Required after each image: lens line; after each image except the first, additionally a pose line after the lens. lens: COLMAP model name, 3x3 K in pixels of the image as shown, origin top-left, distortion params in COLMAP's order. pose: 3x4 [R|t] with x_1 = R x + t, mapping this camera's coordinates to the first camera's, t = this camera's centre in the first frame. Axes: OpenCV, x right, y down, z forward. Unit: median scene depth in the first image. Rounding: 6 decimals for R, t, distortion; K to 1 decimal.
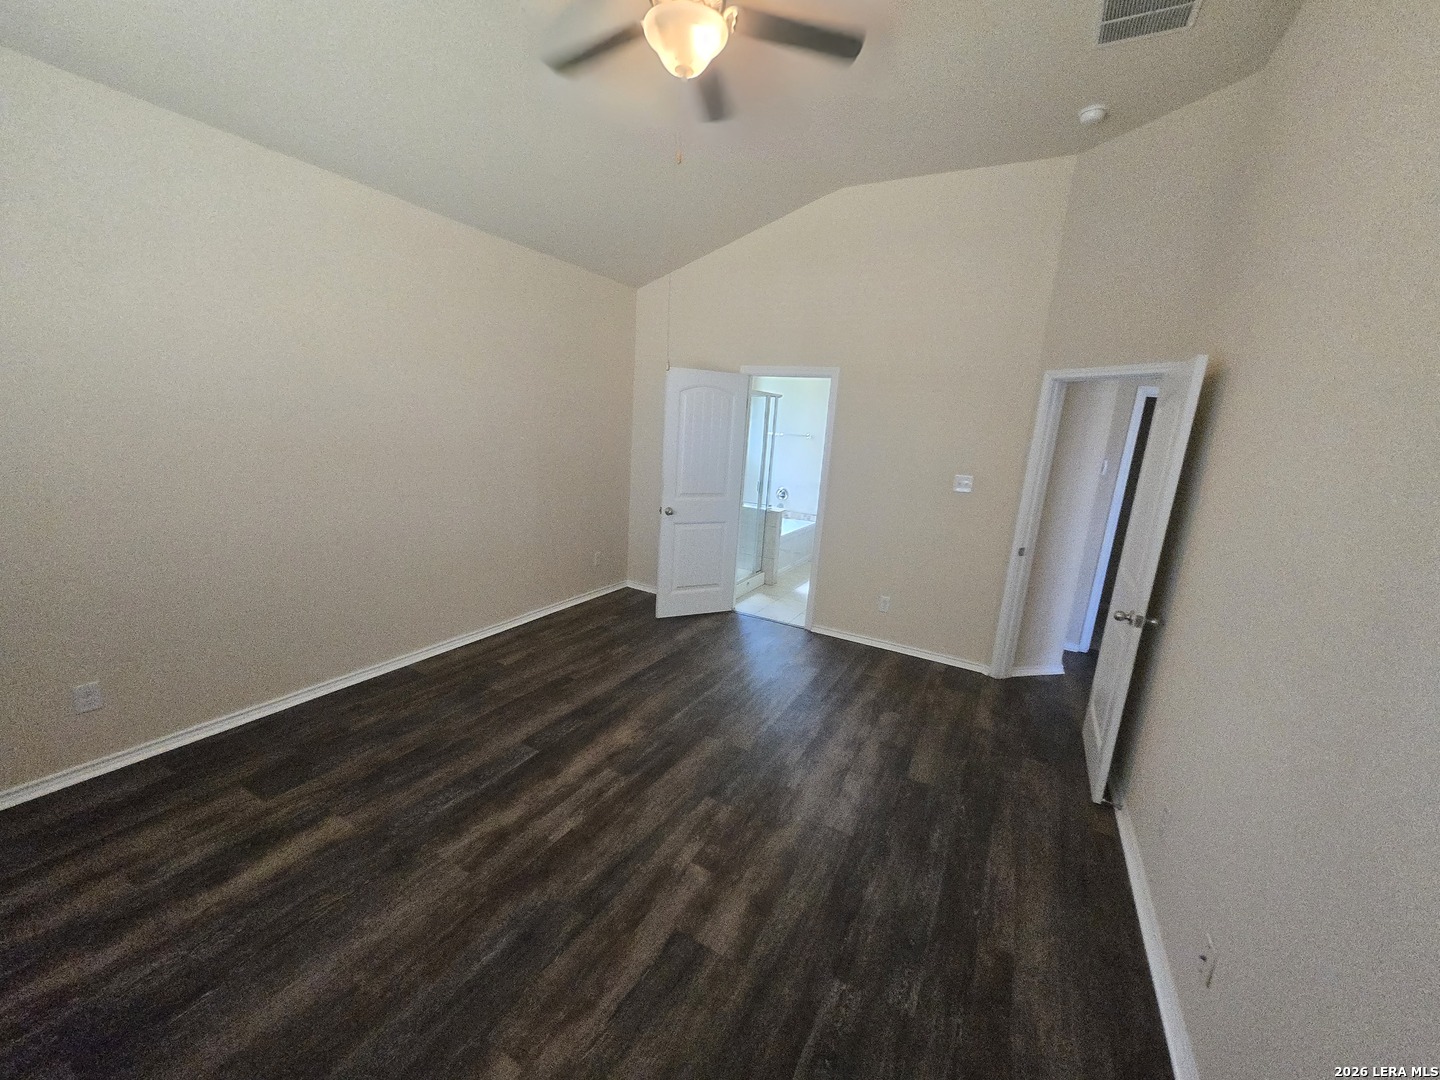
lens RADIAL K [[565.7, 0, 715.6], [0, 565.7, 544.4], [0, 0, 1]] dist [-0.001877, 0.000268]
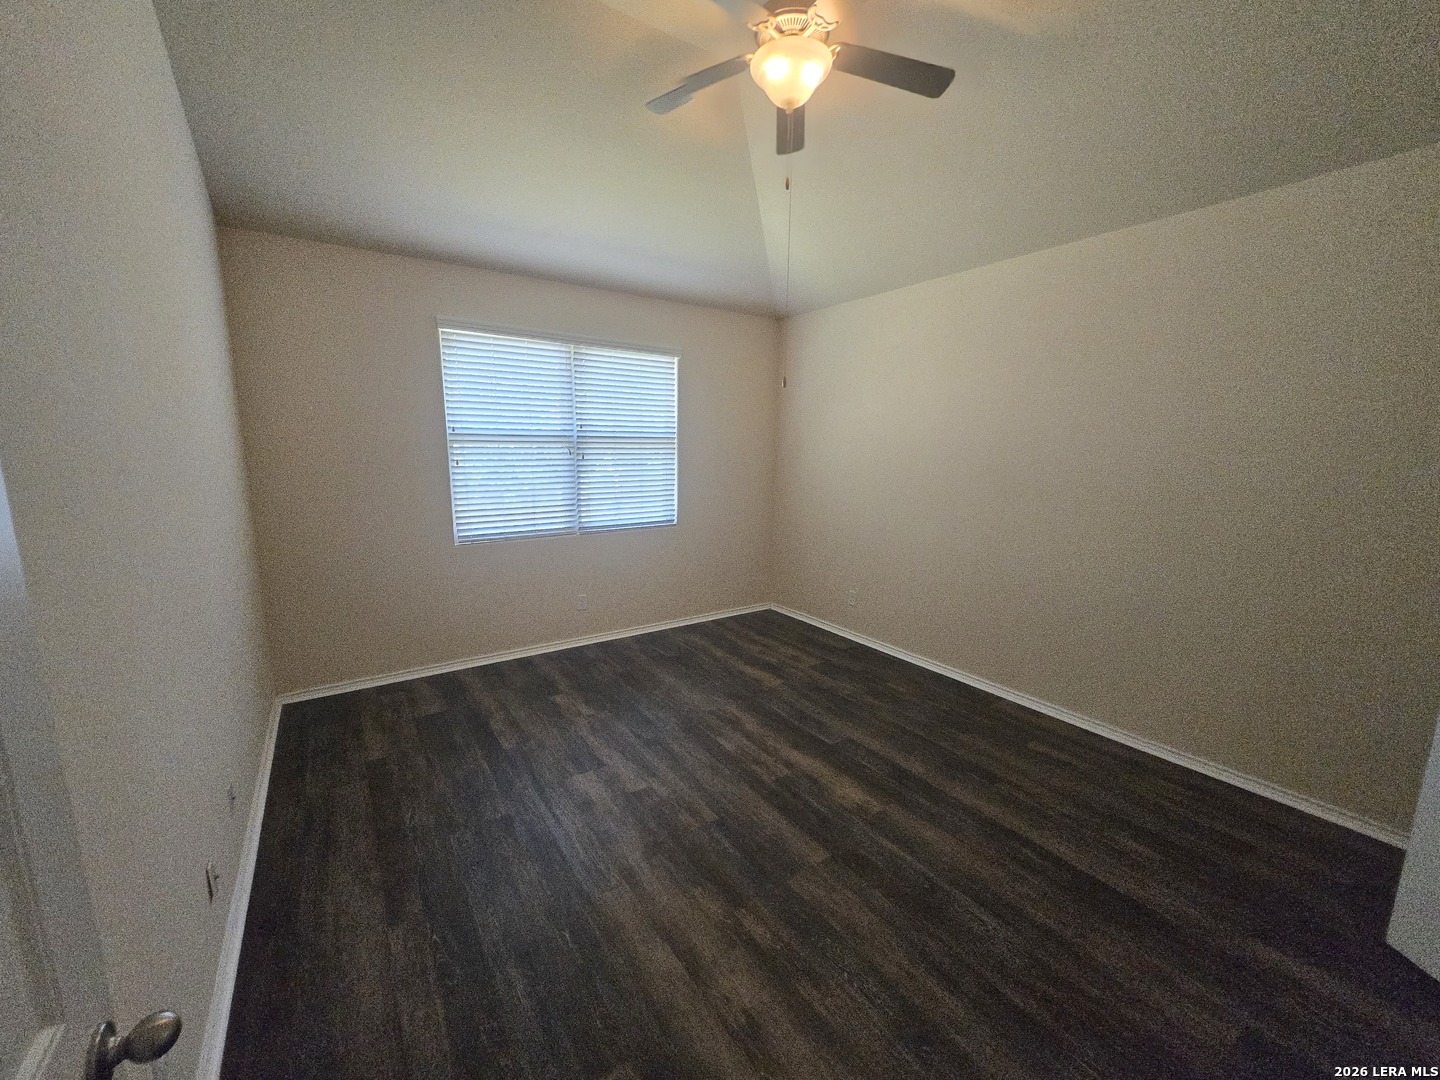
lens RADIAL K [[565.7, 0, 715.6], [0, 565.7, 544.4], [0, 0, 1]] dist [-0.001877, 0.000268]
pose [[-0.455114, 0.082368, -0.886615, 0.814757], [-0.232889, 0.950042, 0.207806, -0.199533], [0.859438, 0.301059, -0.413195, 1.269755]]
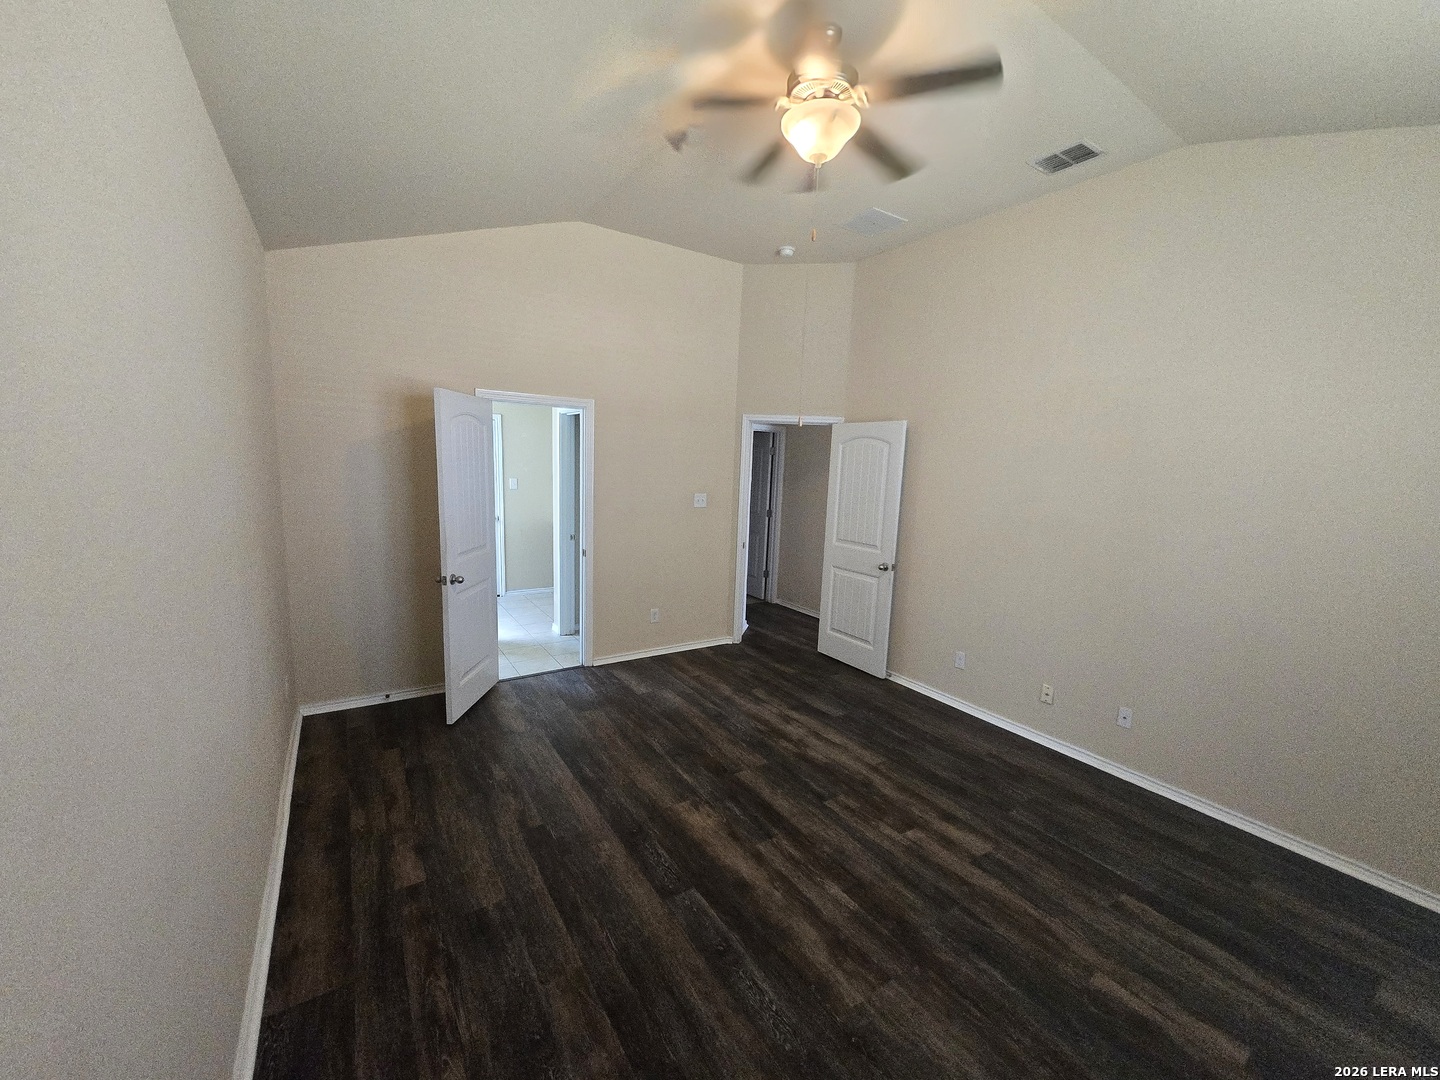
lens RADIAL K [[565.7, 0, 715.6], [0, 565.7, 544.4], [0, 0, 1]] dist [-0.001877, 0.000268]
pose [[0.475049, -0.177030, 0.861968, -1.004849], [0.186060, 0.977615, 0.098239, -0.205436], [-0.860064, 0.113710, 0.497353, 0.575467]]
